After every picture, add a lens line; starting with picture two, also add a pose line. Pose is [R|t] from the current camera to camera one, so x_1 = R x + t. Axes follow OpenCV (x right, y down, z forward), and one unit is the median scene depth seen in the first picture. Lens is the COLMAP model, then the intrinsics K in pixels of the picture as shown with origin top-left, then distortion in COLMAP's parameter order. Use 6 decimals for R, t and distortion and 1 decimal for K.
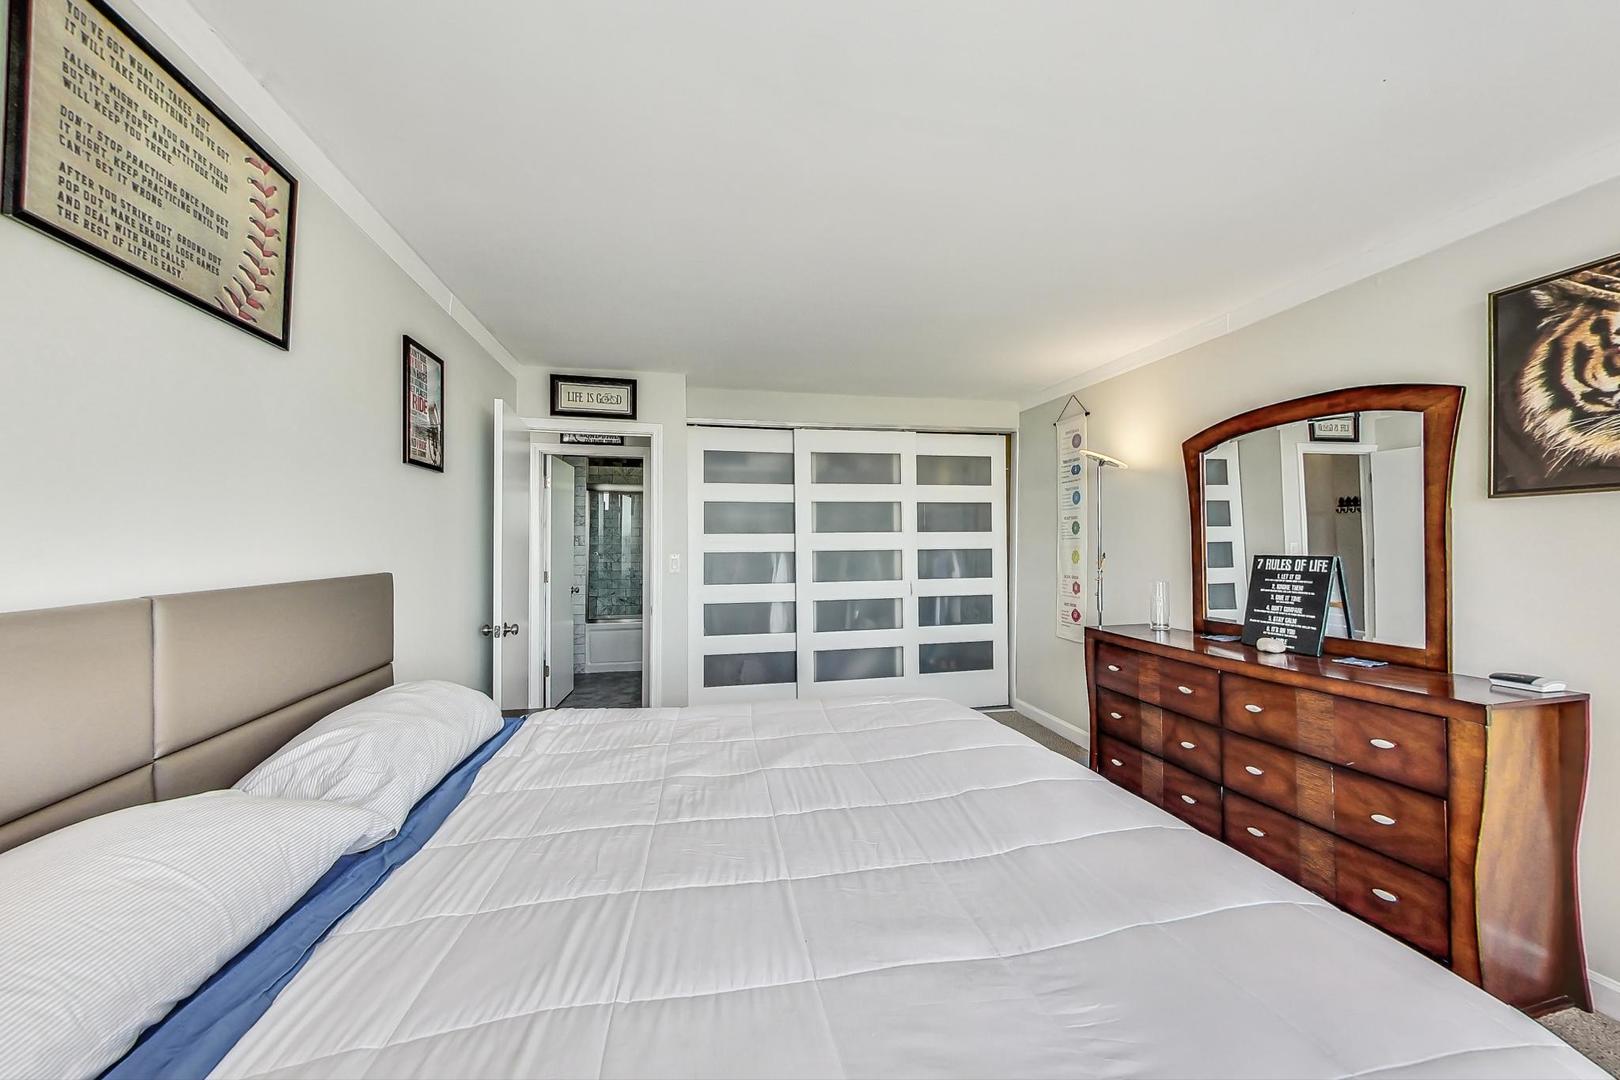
lens RADIAL K [[603.4, 0, 810.0], [0, 603.4, 540.0], [0, 0, 1]] dist [-0.001957, -0.000162]
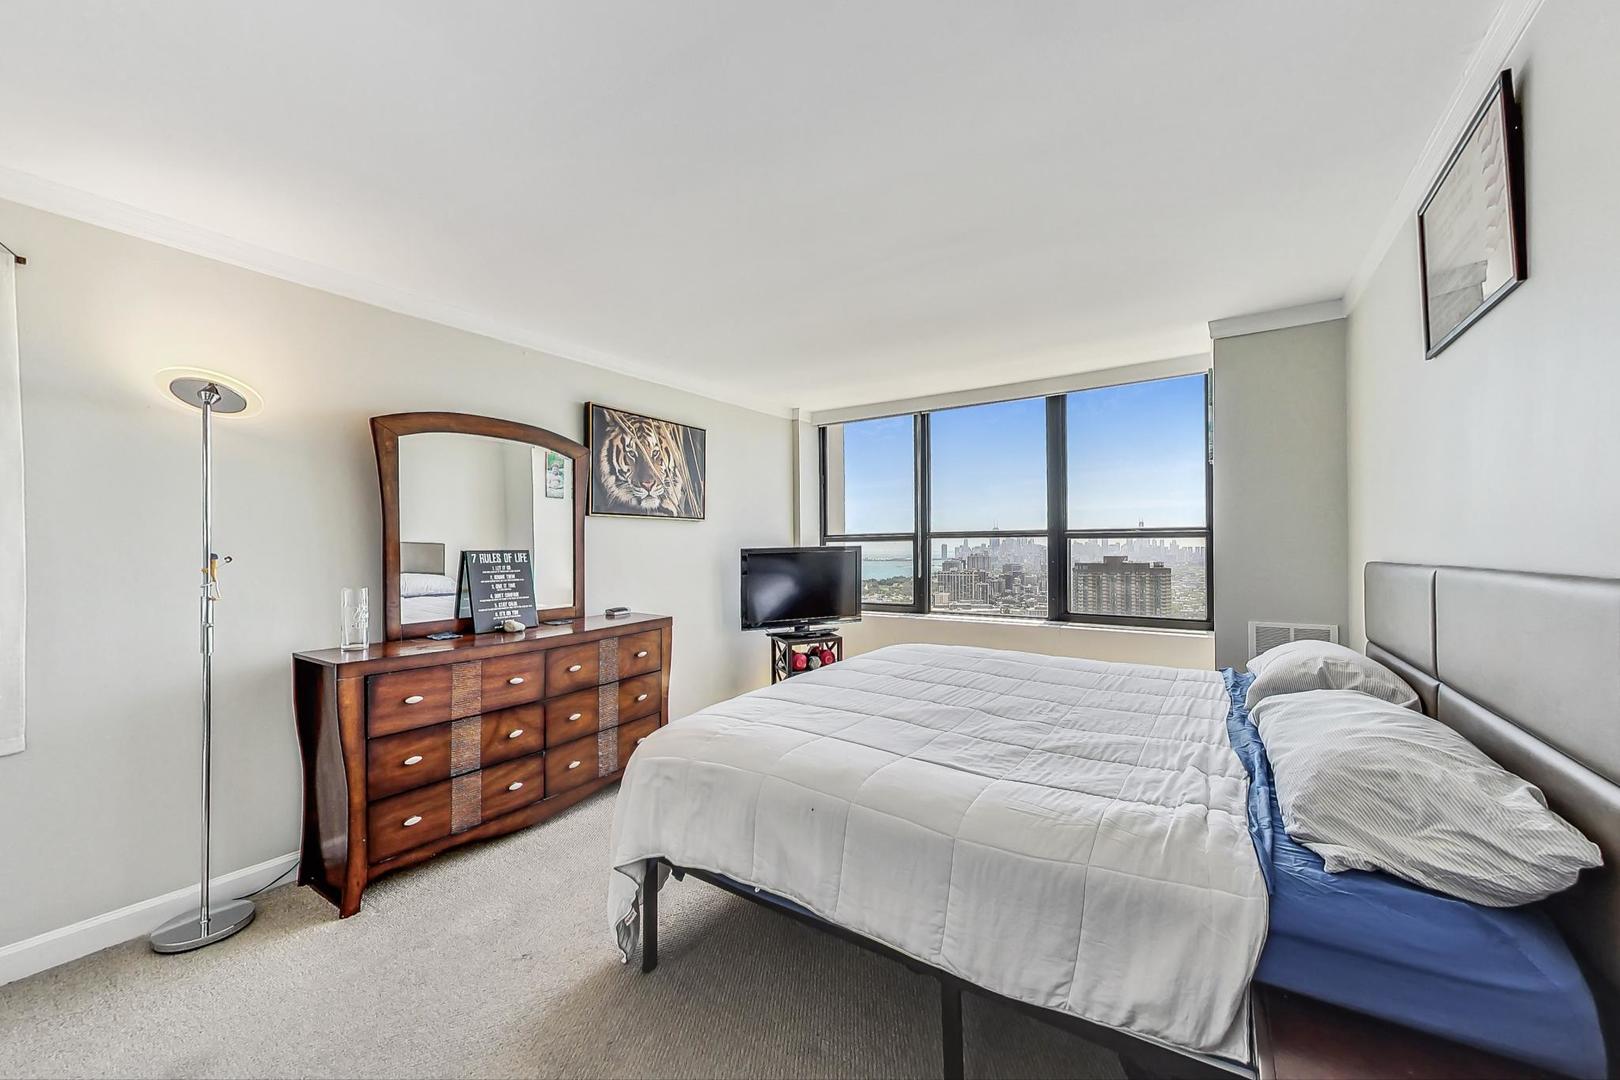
lens RADIAL K [[603.4, 0, 810.0], [0, 603.4, 540.0], [0, 0, 1]] dist [-0.001957, -0.000162]
pose [[-0.702885, 0.011047, 0.711218, -0.494405], [-0.000220, 0.999876, -0.015747, 0.025422], [-0.711303, -0.011225, -0.702796, 1.453214]]
